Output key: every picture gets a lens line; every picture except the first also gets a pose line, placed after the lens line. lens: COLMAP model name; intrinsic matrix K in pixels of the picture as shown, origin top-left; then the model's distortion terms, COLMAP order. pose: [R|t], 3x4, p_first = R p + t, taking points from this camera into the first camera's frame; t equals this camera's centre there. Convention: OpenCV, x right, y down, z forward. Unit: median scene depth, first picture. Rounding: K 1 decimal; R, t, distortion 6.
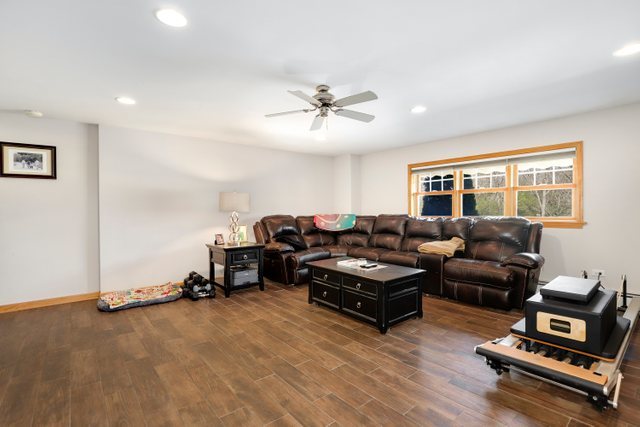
lens RADIAL K [[301.8, 0, 328.0], [0, 301.8, 213.4], [0, 0, 1]] dist [-0.019898, 0.000248]
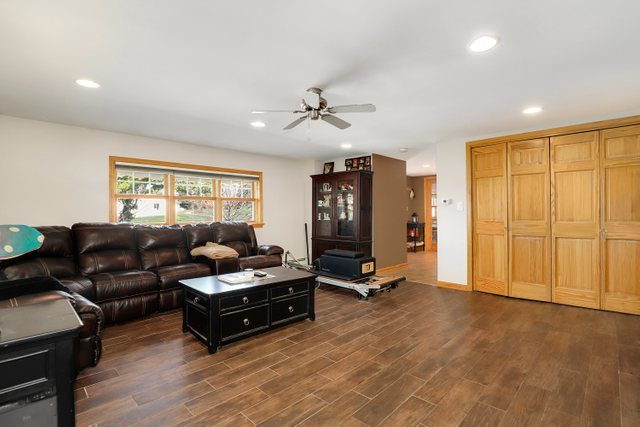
lens RADIAL K [[299.3, 0, 320.0], [0, 299.3, 213.5], [0, 0, 1]] dist [-0.016576, 0.000657]
pose [[-0.075931, 0.008752, 0.997075, -0.915017], [0.016811, 0.999831, -0.007496, -0.007567], [-0.996971, 0.016193, -0.076065, 0.980637]]
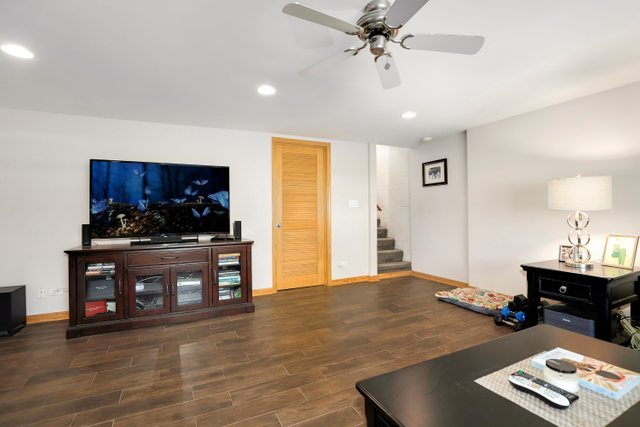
lens RADIAL K [[305.2, 0, 321.5], [0, 305.2, 207.4], [0, 0, 1]] dist [-0.018522, 0.000485]
pose [[-0.249199, -0.005503, -0.968437, 0.551850], [0.005945, 0.999956, -0.007212, -0.012403], [0.968434, -0.007555, -0.249155, 0.961331]]
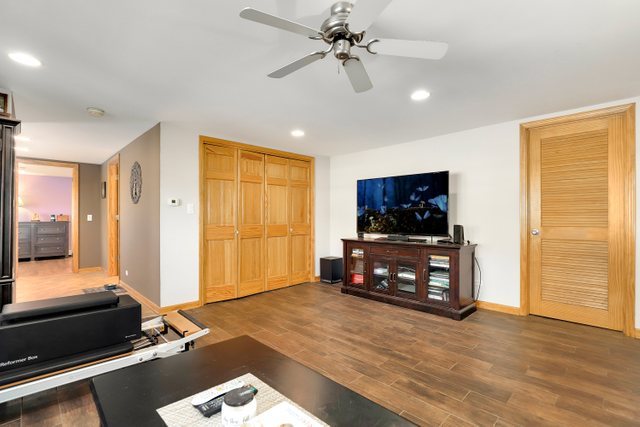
lens RADIAL K [[305.2, 0, 321.5], [0, 305.2, 207.4], [0, 0, 1]] dist [-0.018522, 0.000485]
pose [[-0.997764, 0.007408, -0.066417, 0.065374], [0.008960, 0.999693, -0.023101, -0.013405], [0.066225, -0.023645, -0.997525, 1.482712]]
